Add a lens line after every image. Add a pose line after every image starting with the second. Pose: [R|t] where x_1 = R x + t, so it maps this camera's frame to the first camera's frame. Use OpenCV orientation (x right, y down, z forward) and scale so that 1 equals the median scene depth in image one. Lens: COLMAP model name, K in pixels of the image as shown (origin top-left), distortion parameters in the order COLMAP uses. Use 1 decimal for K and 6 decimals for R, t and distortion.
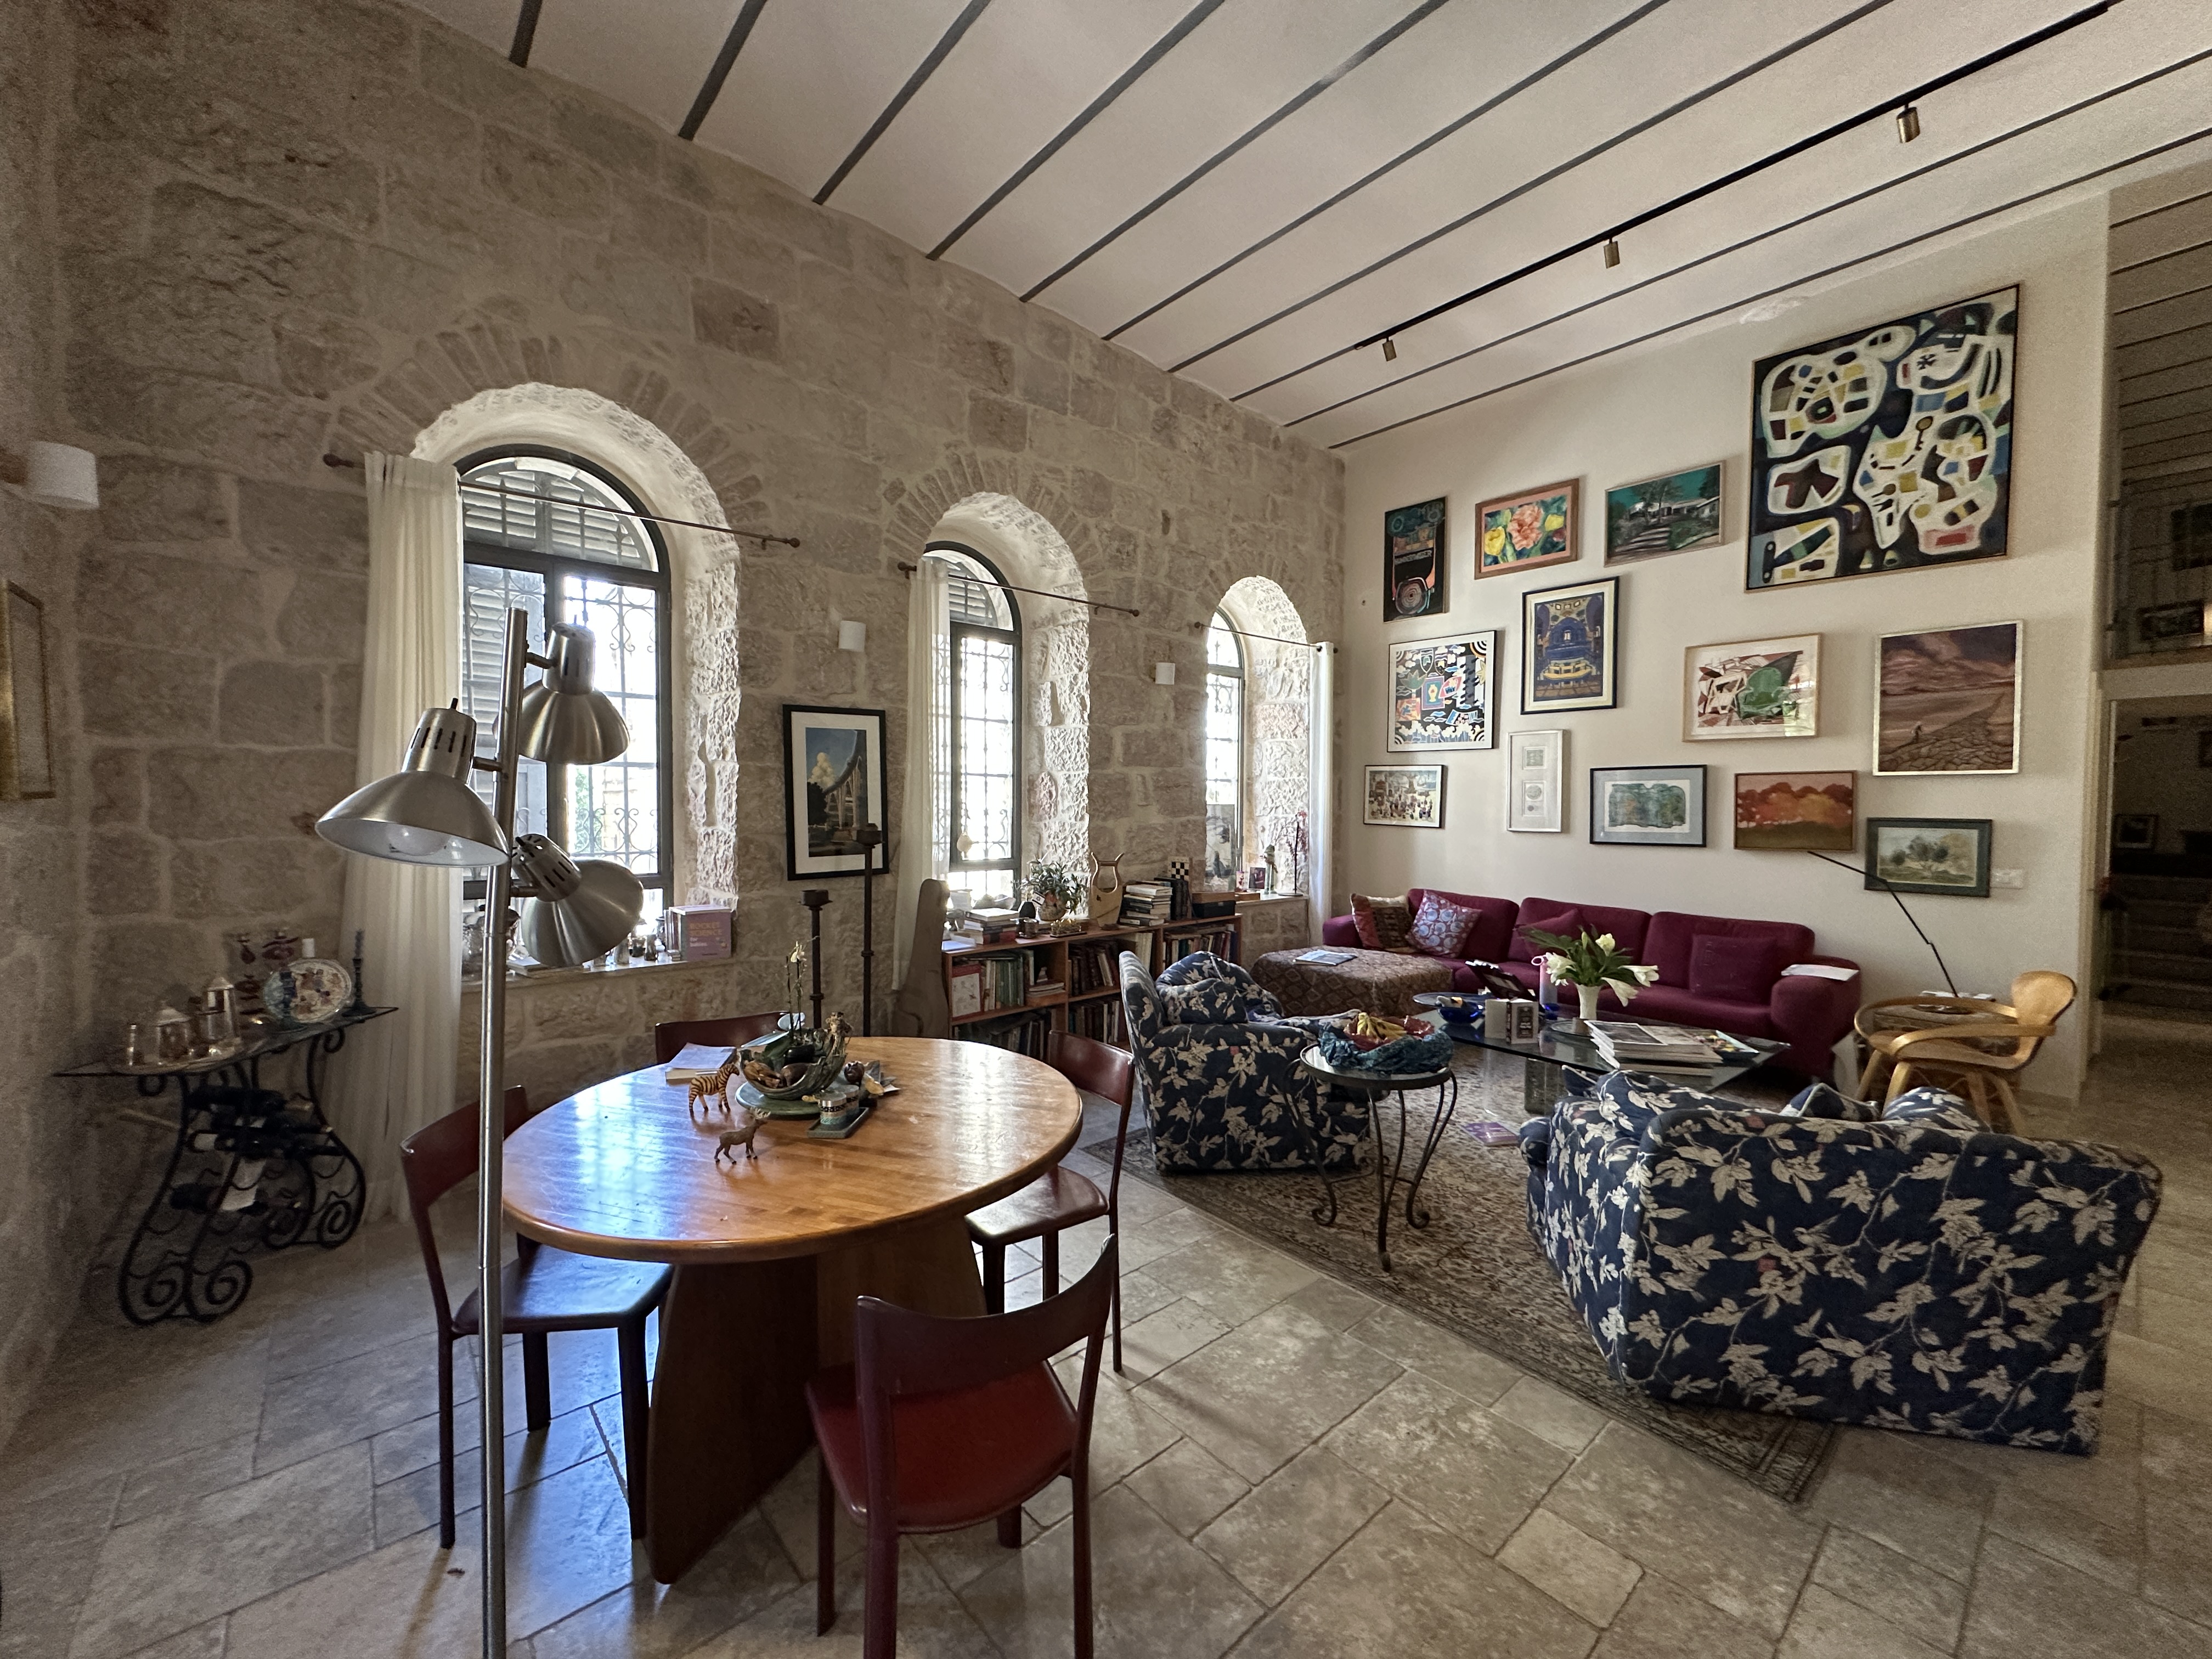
lens RADIAL K [[891.0, 0, 1106.0], [0, 891.0, 829.5], [0, 0, 1]] dist [-0.002741, -0.000039]
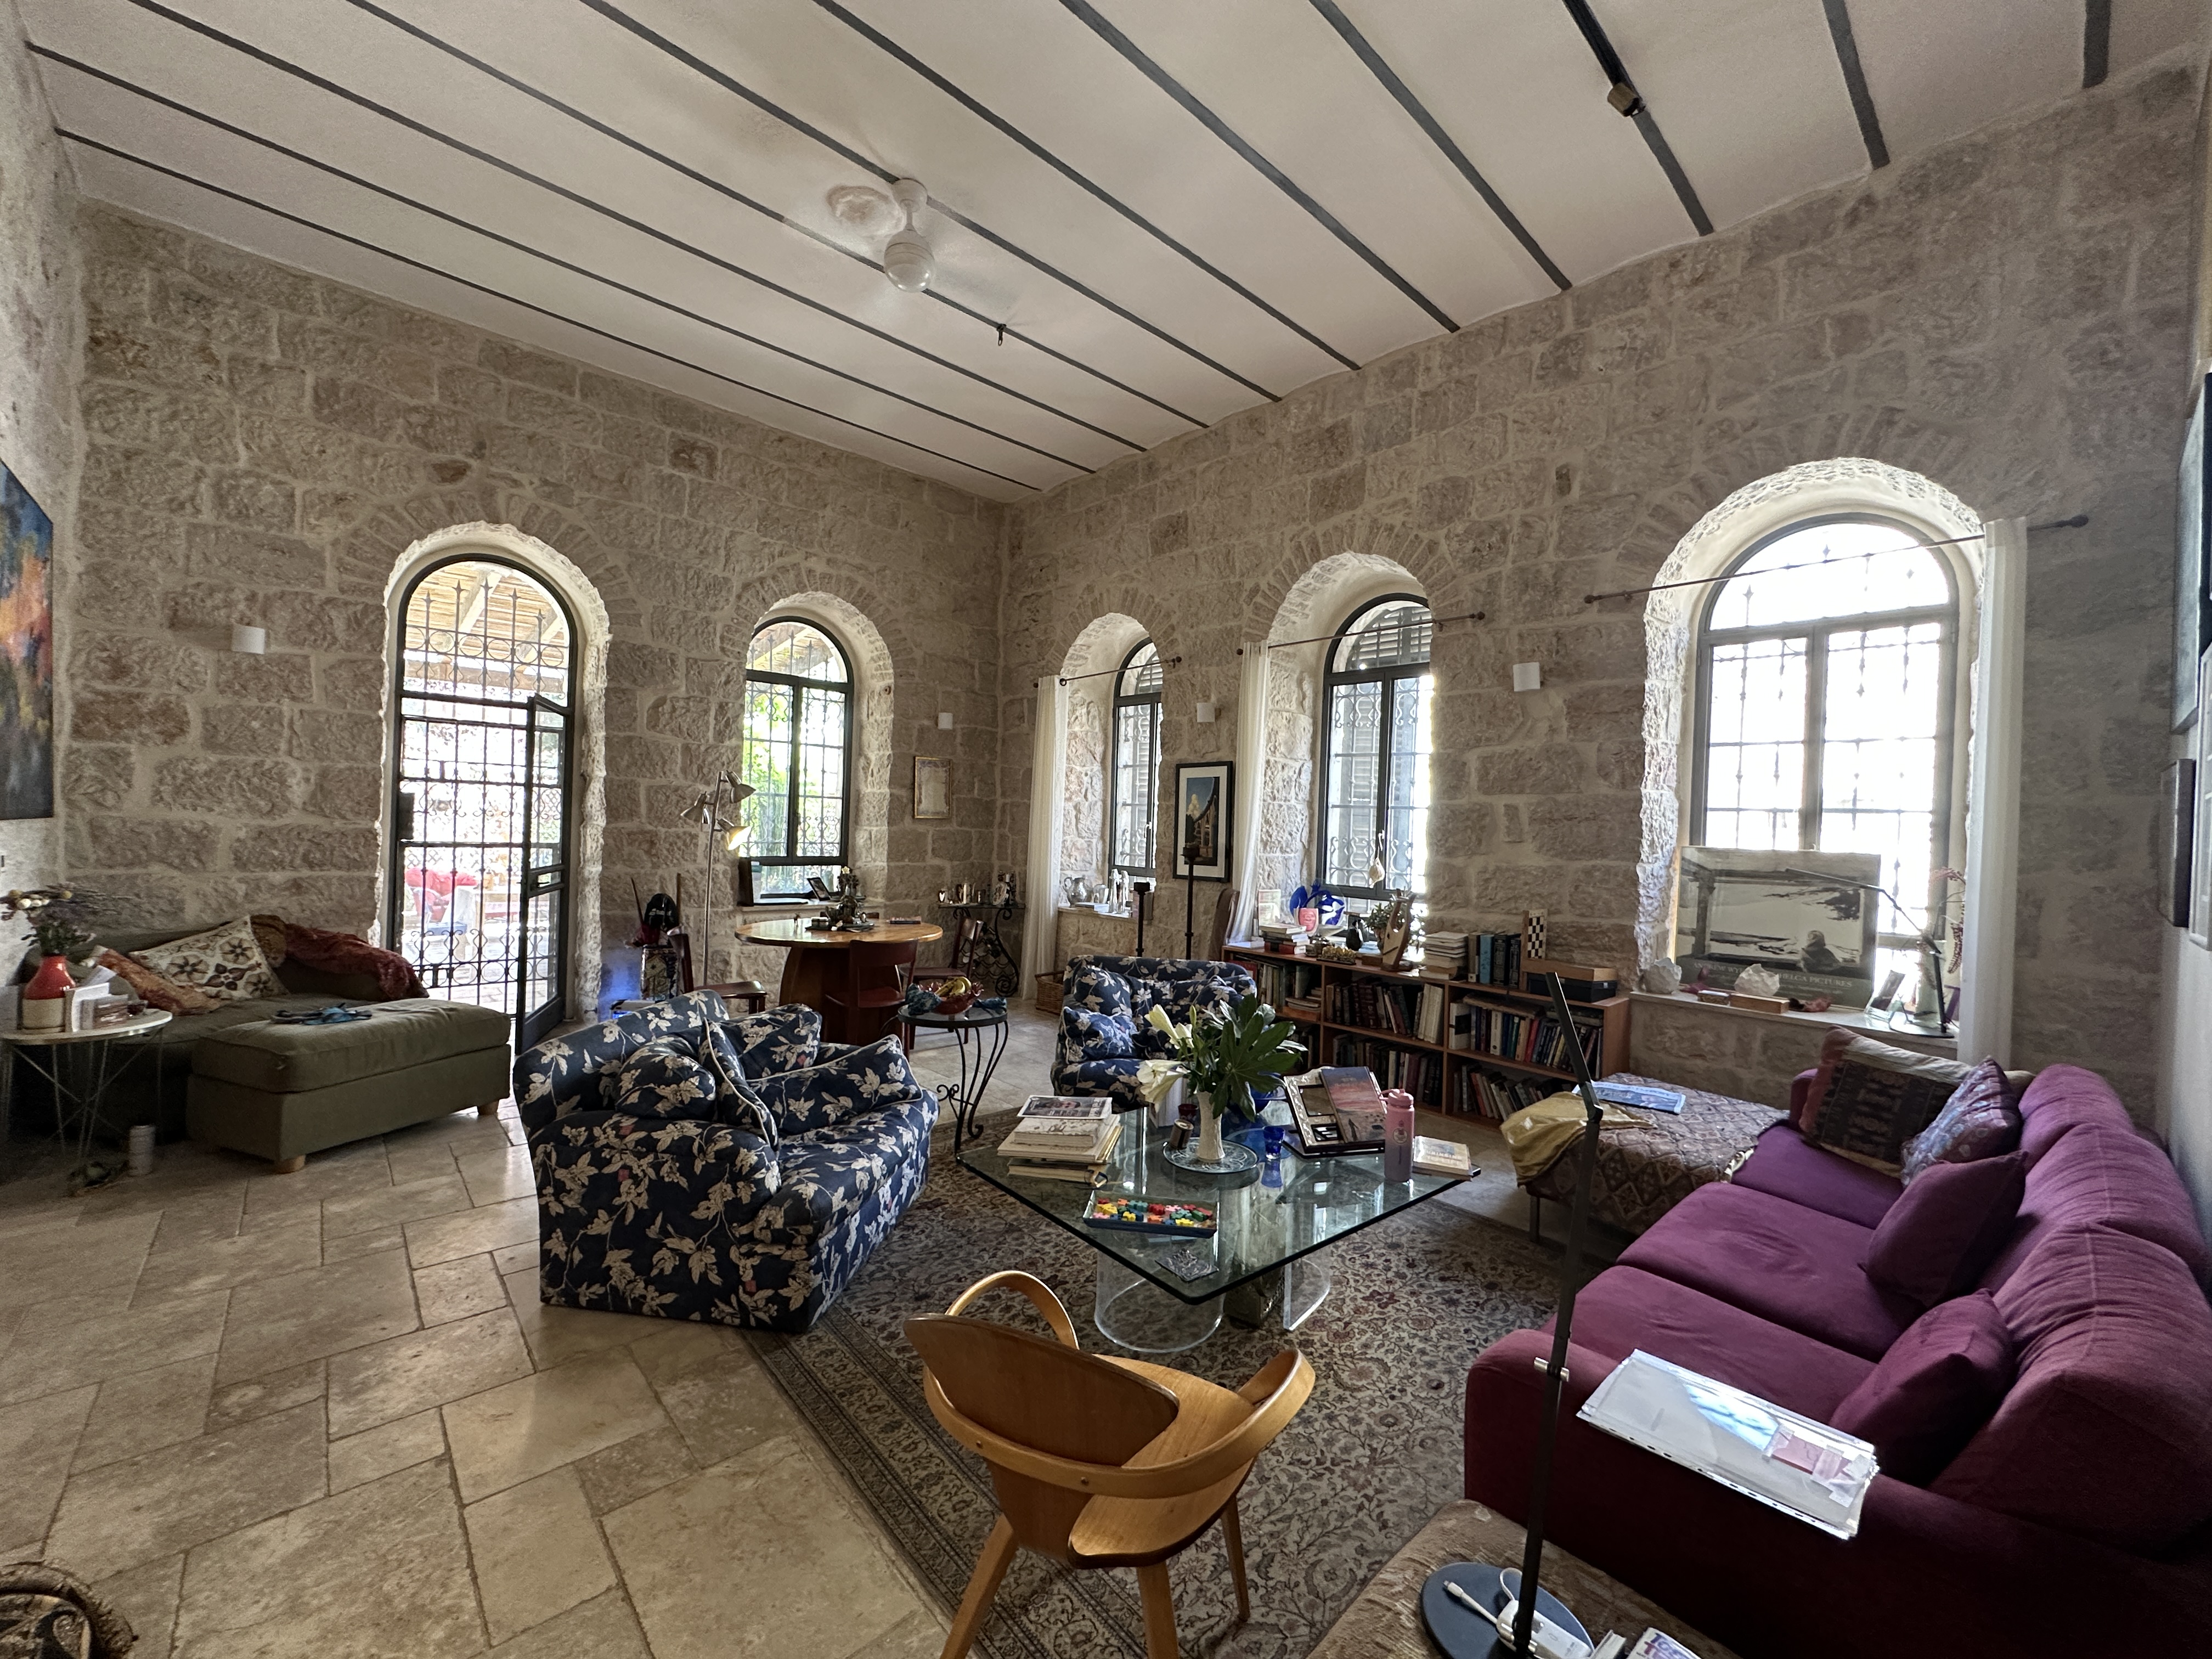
lens RADIAL K [[881.1, 0, 1106.0], [0, 881.1, 829.5], [0, 0, 1]] dist [0.001465, 0.000059]
pose [[0.025220, -0.002504, -0.999679, 1.052495], [-0.070766, 0.997484, -0.004283, -0.011228], [0.997174, 0.070851, 0.024979, 0.769777]]
